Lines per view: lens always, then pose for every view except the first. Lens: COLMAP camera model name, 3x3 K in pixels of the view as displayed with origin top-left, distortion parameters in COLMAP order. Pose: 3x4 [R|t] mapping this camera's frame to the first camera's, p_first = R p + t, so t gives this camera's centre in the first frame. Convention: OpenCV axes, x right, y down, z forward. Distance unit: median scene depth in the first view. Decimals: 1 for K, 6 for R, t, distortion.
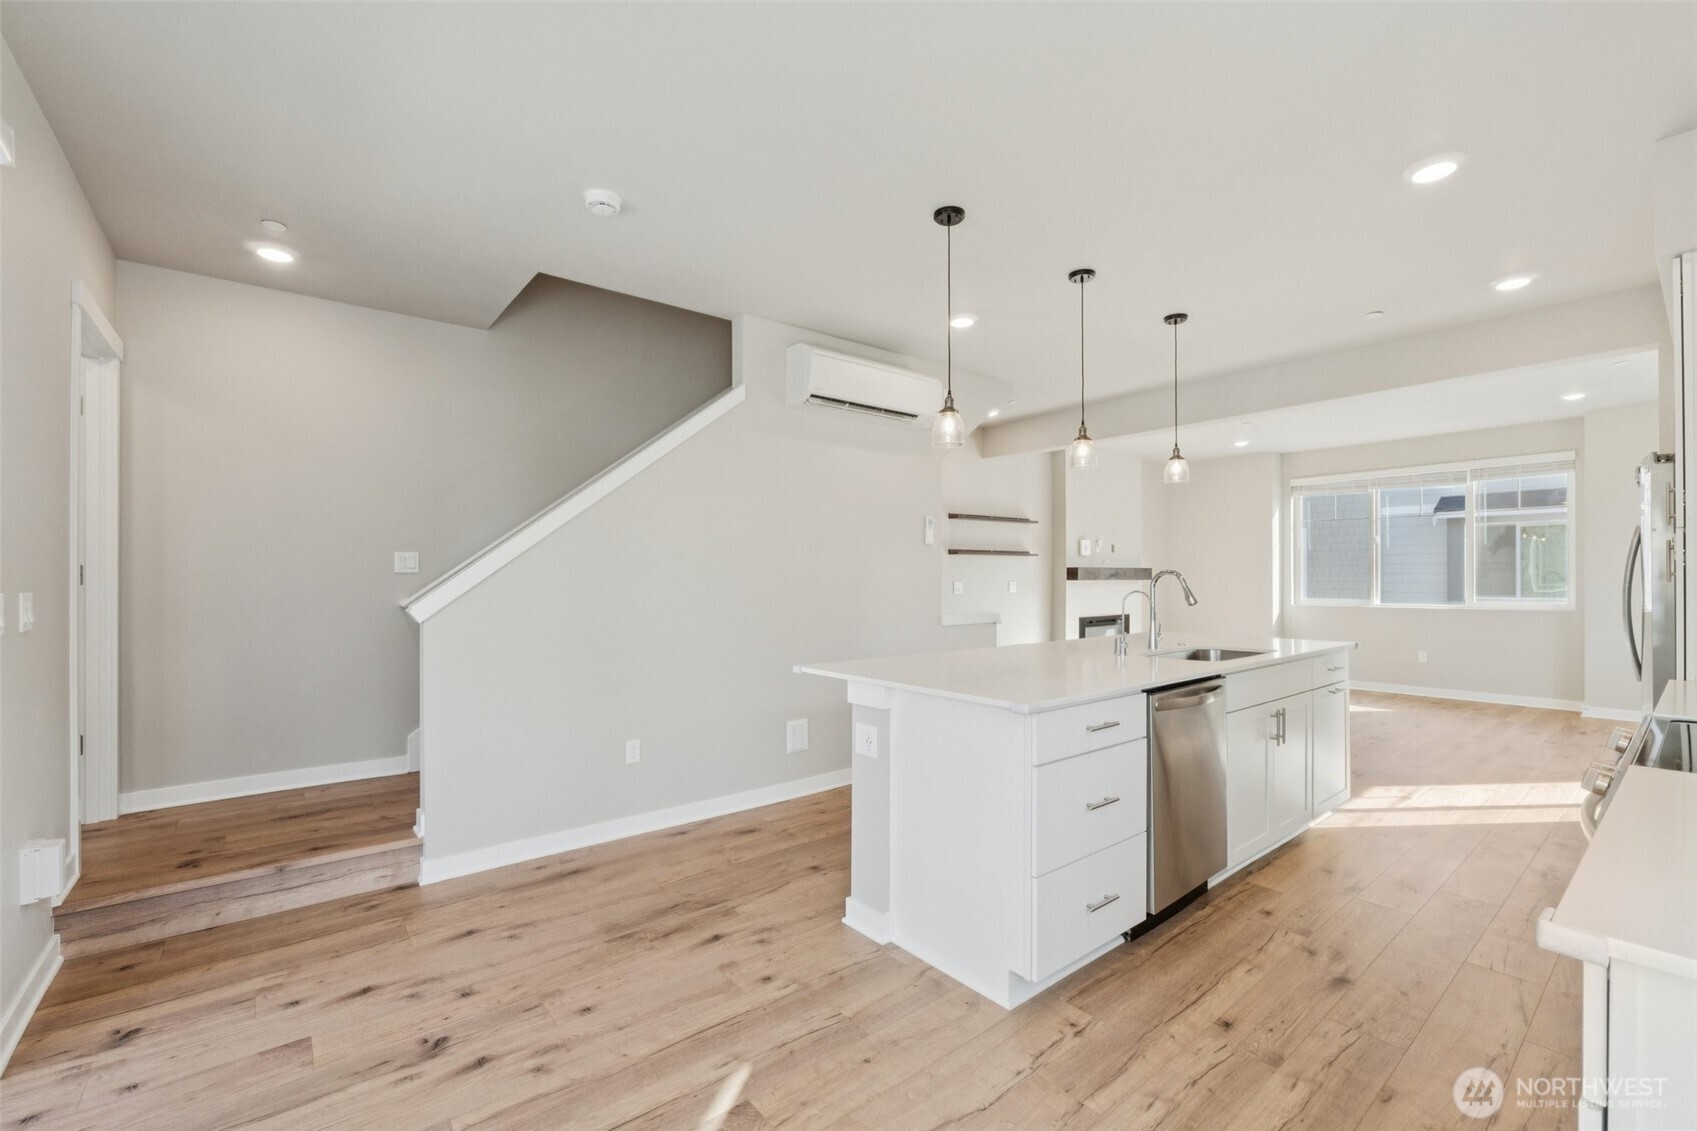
lens RADIAL K [[711.4, 0, 854.0], [0, 711.4, 573.5], [0, 0, 1]] dist [-0.005068, -0.000448]
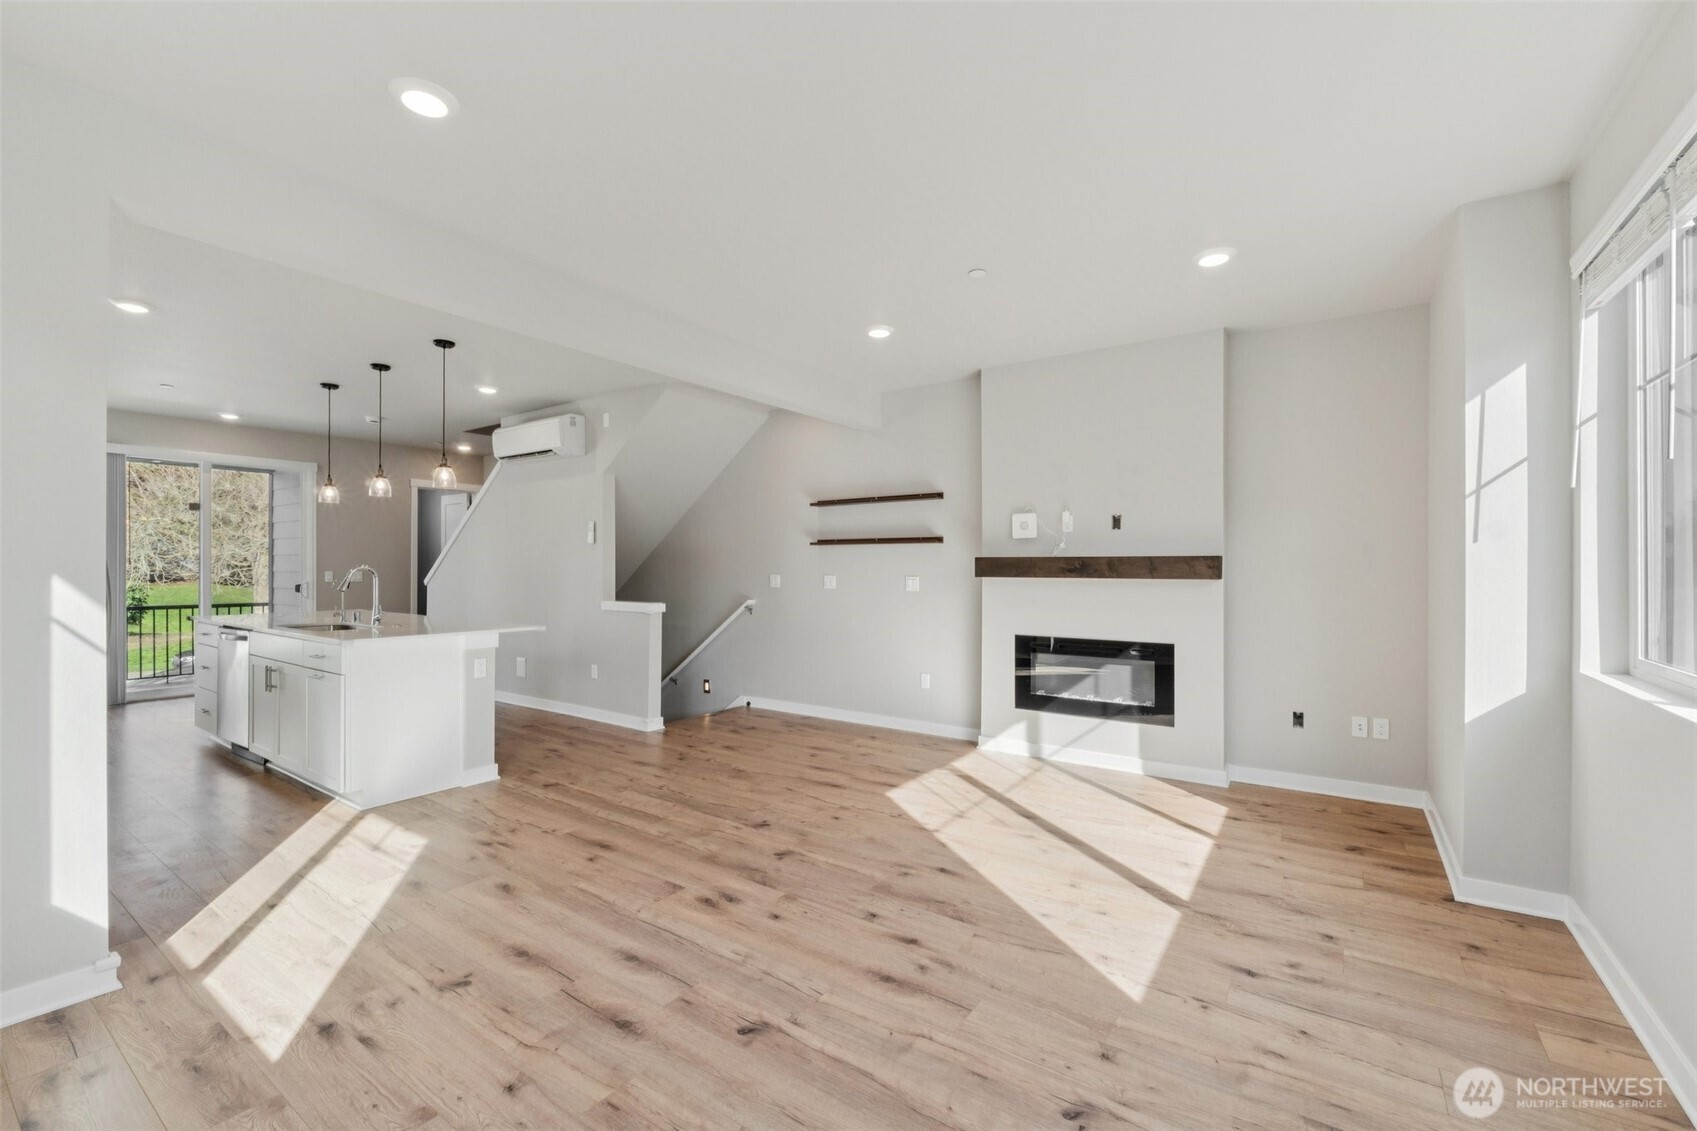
lens RADIAL K [[712.1, 0, 844.7], [0, 712.1, 560.6], [0, 0, 1]] dist [-0.002198, -0.000281]
pose [[0.272545, -0.003674, -0.962136, 1.715153], [0.002059, 0.999993, -0.003236, -0.006914], [0.962141, -0.001099, 0.272551, 1.301390]]
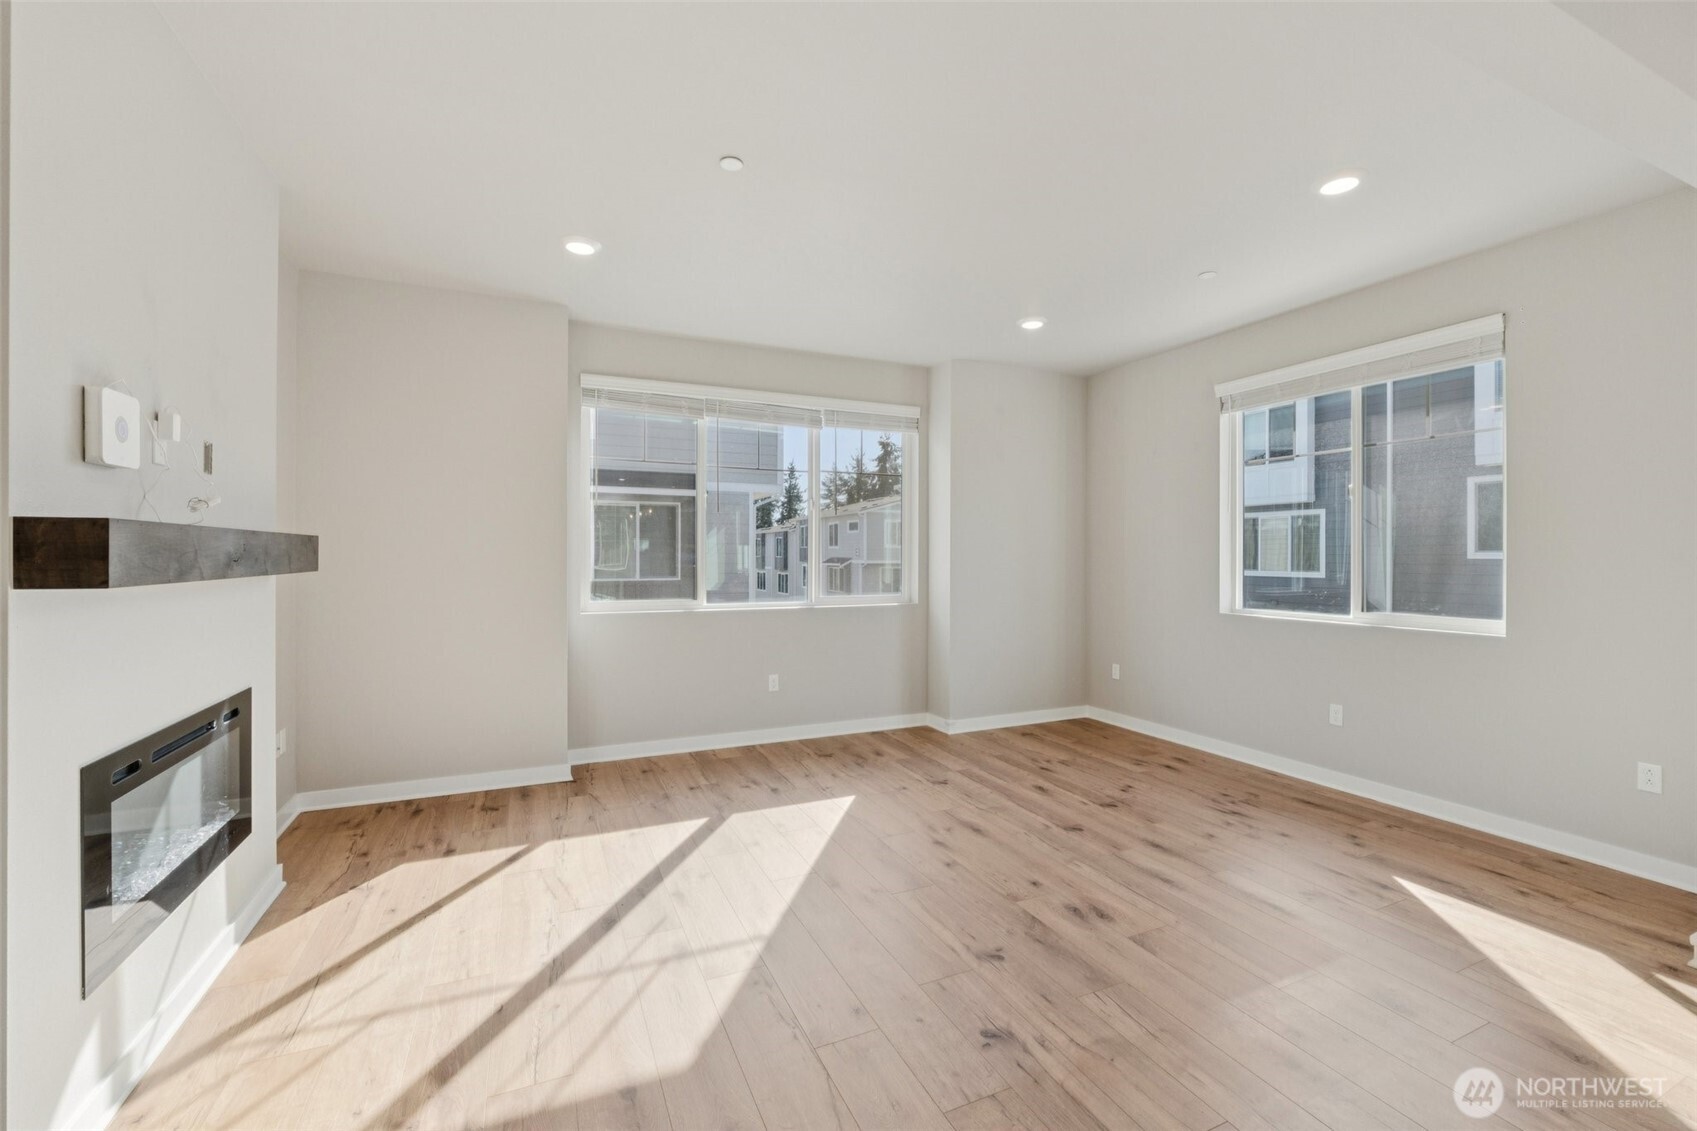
lens RADIAL K [[705.4, 0, 853.9], [0, 705.4, 565.2], [0, 0, 1]] dist [-0.002086, -0.000334]
pose [[0.248961, -0.009686, 0.968465, 0.344679], [-0.008285, 0.999892, 0.012130, -0.000954], [-0.968478, -0.011043, 0.248854, 1.422790]]
